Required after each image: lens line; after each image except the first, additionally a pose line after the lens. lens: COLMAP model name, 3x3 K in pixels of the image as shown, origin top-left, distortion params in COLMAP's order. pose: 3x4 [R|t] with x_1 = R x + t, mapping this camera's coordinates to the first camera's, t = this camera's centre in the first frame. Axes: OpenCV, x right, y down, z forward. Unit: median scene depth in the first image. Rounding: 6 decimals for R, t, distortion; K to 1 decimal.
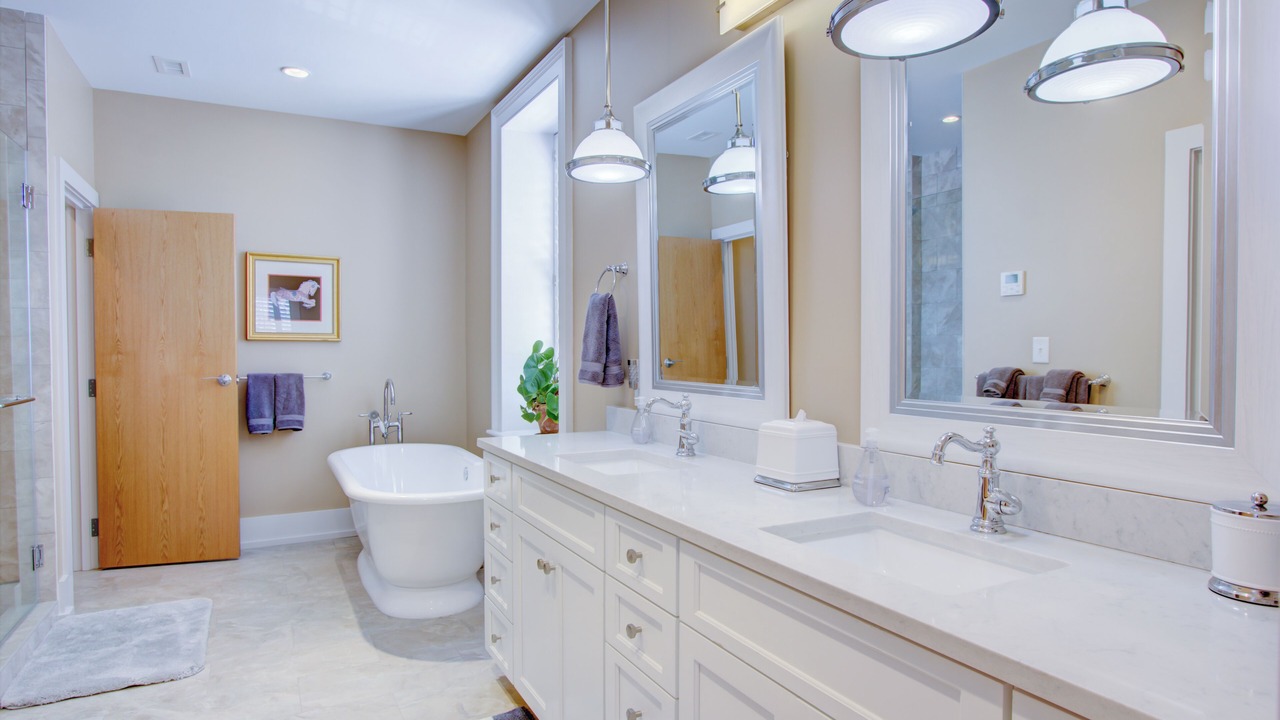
lens RADIAL K [[732.8, 0, 636.9], [0, 732.8, 365.0], [0, 0, 1]] dist [-0.002715, 0.001581]
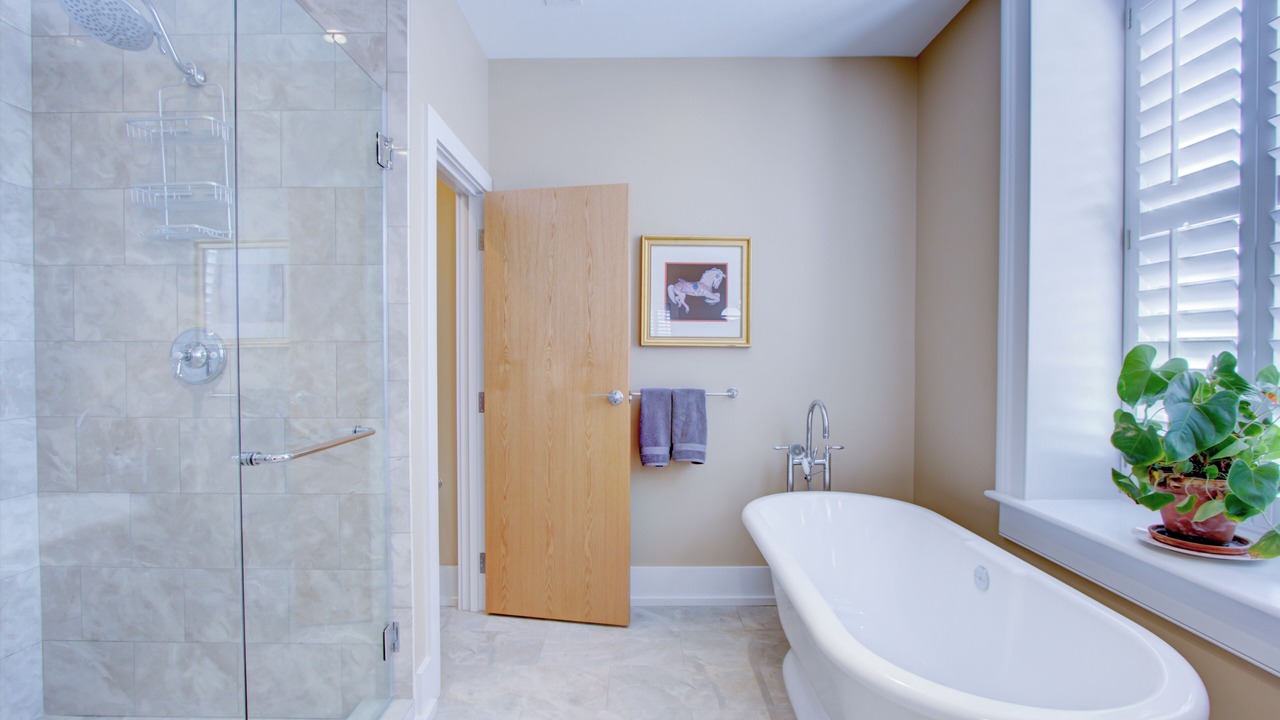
lens RADIAL K [[717.1, 0, 640.4], [0, 717.1, 358.6], [0, 0, 1]] dist [-0.001899, -0.000331]
pose [[0.886843, 0.004828, -0.462045, -0.187583], [-0.012403, 0.999834, -0.013359, -0.011037], [0.461904, 0.017578, 0.886756, 0.335551]]
